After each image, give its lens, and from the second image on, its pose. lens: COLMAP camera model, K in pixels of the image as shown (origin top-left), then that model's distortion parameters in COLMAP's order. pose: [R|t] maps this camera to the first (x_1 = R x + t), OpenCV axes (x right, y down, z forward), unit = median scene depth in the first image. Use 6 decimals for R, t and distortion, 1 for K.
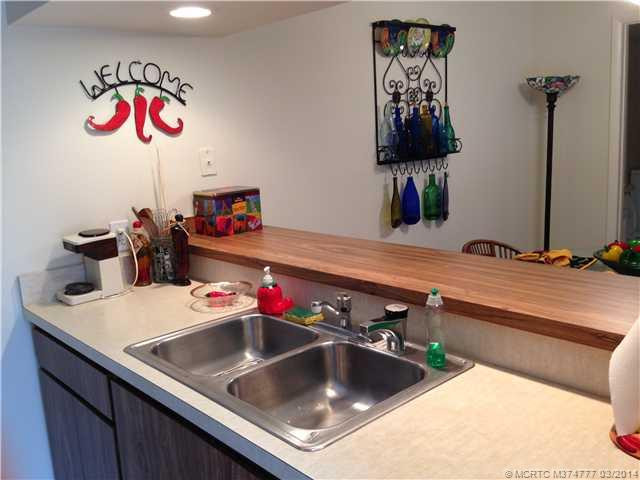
lens RADIAL K [[575.2, 0, 320.0], [0, 575.2, 240.0], [0, 0, 1]] dist [0.110479, -0.176583]
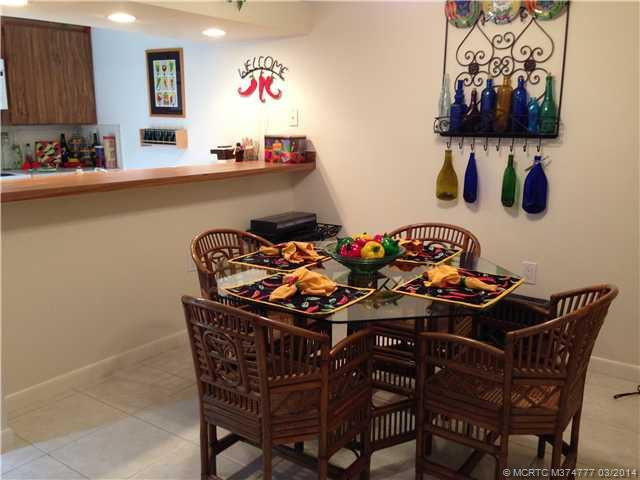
lens RADIAL K [[575.2, 0, 320.0], [0, 575.2, 240.0], [0, 0, 1]] dist [0.110479, -0.176583]
pose [[0.216572, 0.264119, -0.939861, 1.422423], [-0.200683, 0.954194, 0.221903, -0.183179], [0.955418, 0.140556, 0.259656, 0.721566]]
